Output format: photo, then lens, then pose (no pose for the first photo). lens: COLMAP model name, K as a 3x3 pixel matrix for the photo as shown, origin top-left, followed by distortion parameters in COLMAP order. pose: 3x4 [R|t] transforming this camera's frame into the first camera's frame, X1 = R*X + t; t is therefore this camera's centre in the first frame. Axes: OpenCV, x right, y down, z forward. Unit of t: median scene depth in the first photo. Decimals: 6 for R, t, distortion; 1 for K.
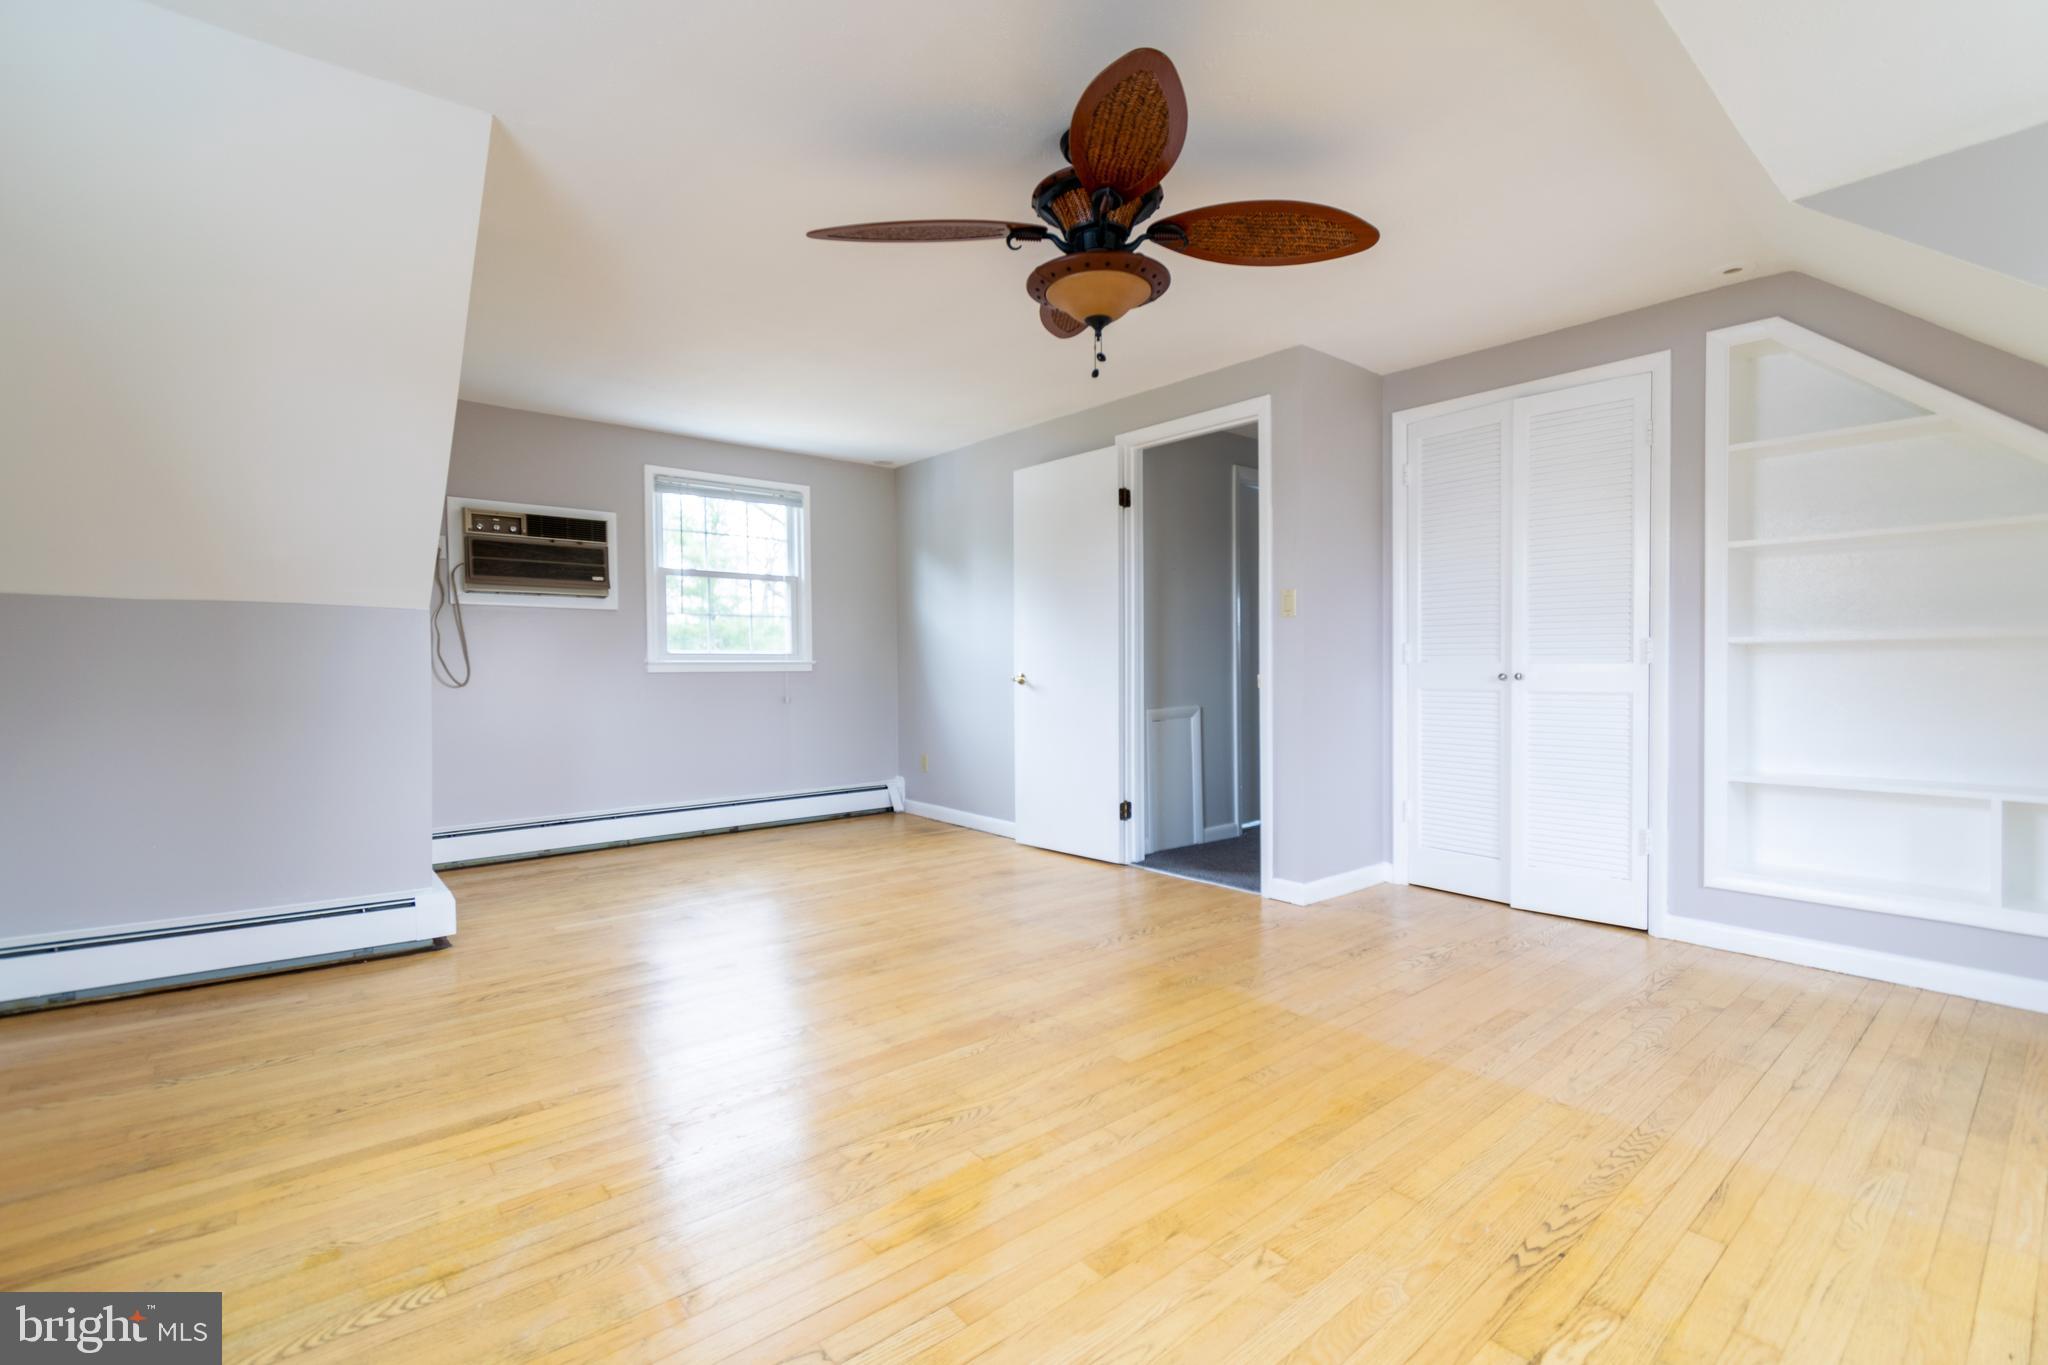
lens RADIAL K [[907.5, 0, 1023.0], [0, 907.5, 679.7], [0, 0, 1]] dist [0.003243, 0.000037]
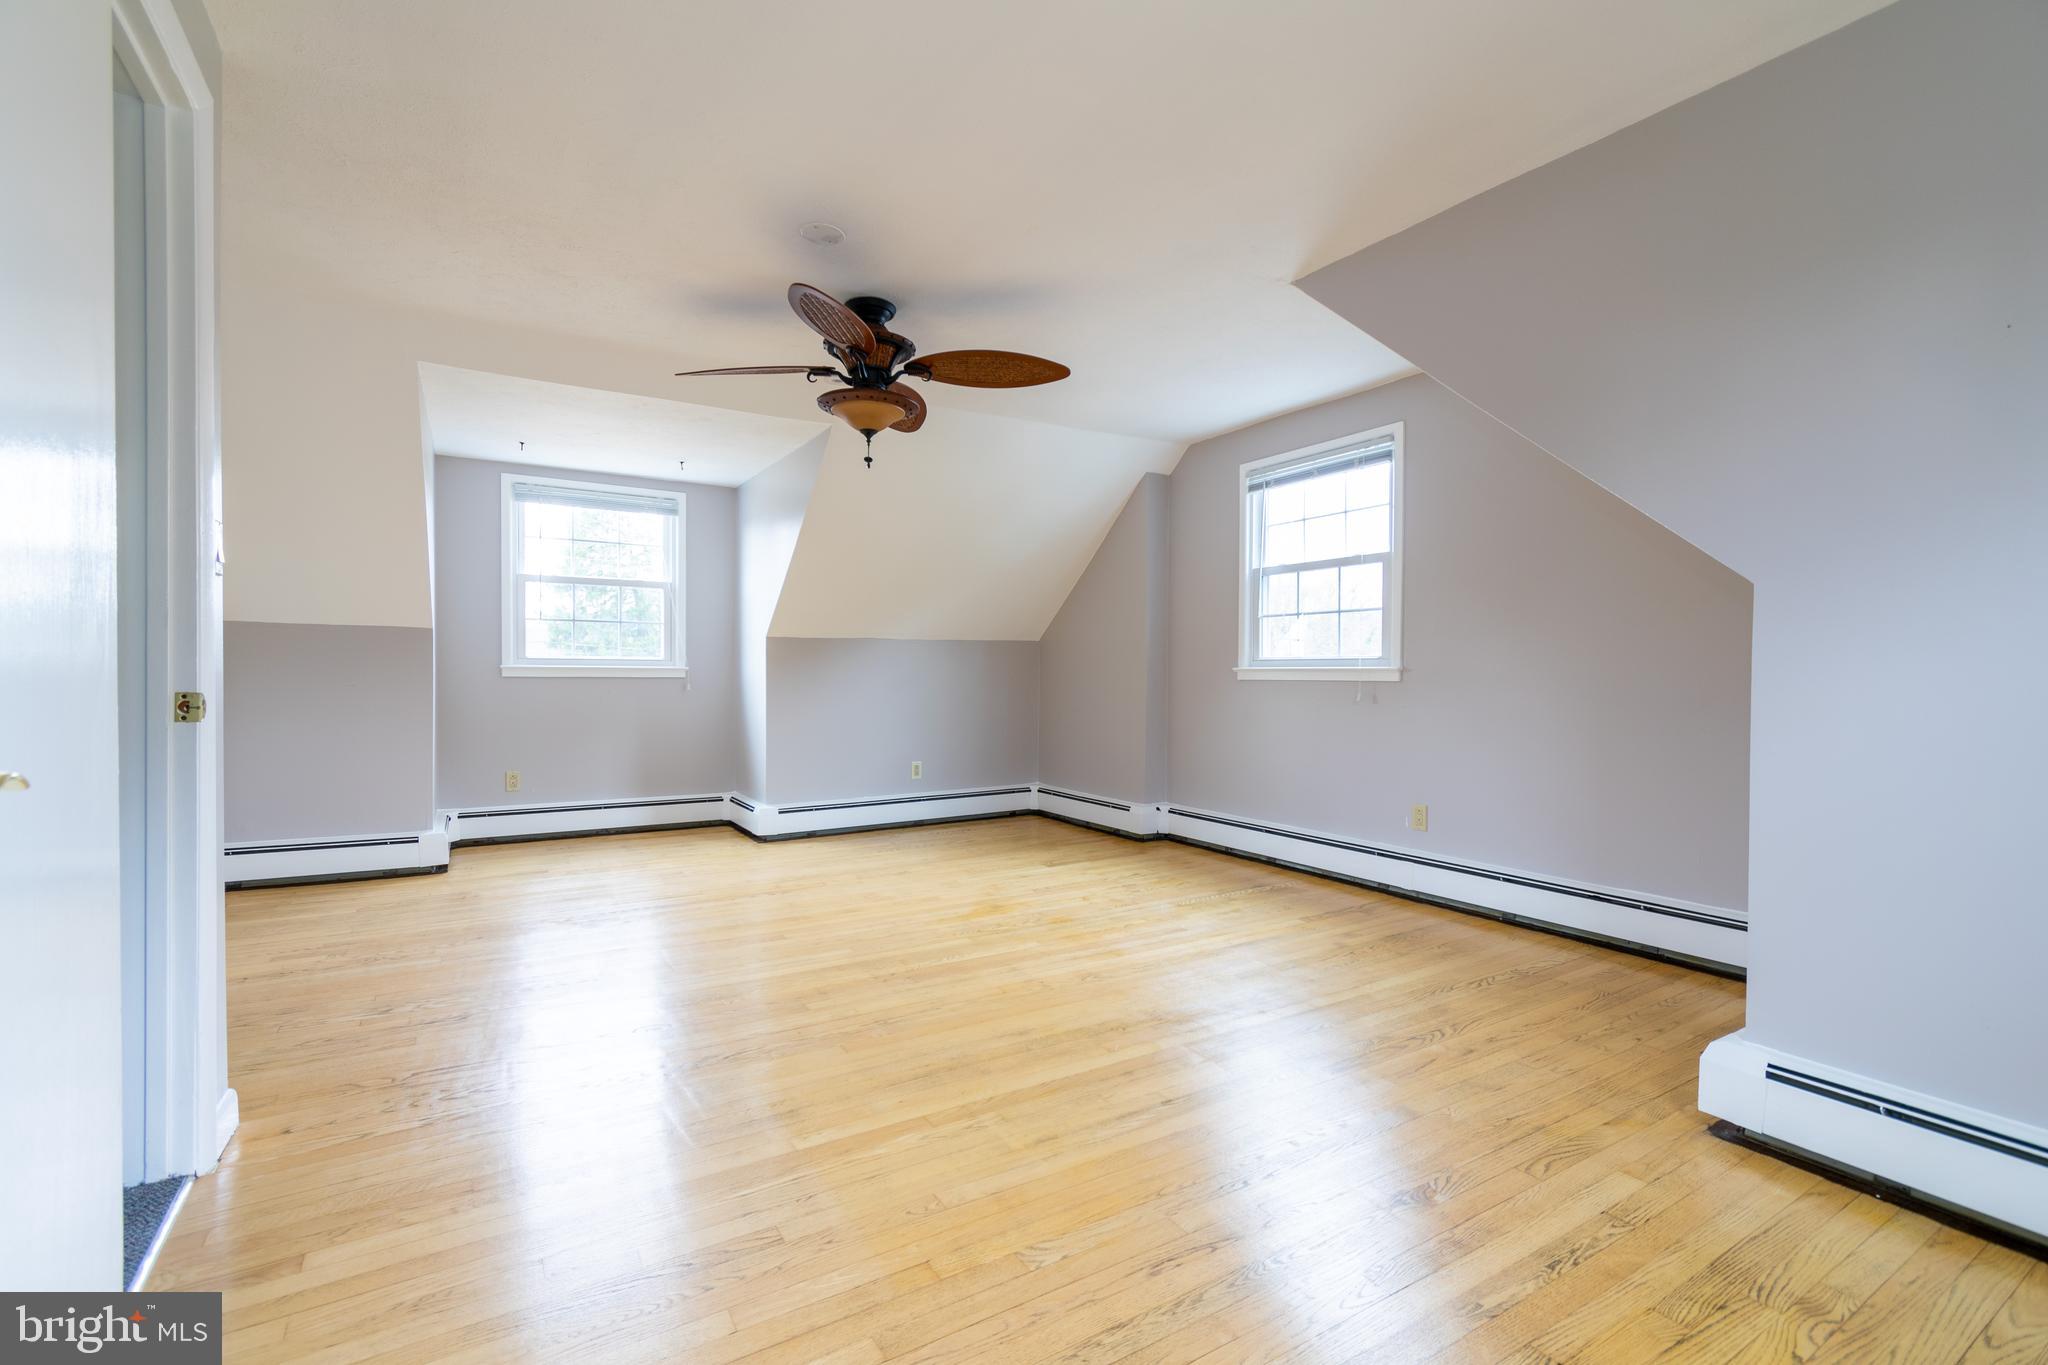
lens RADIAL K [[895.8, 0, 1025.7], [0, 895.8, 679.4], [0, 0, 1]] dist [0.000752, -0.000022]
pose [[-0.989984, -0.004449, 0.141112, -0.308254], [-0.001088, 0.999714, 0.023891, -0.034365], [-0.141178, 0.023498, -0.989705, 2.015711]]
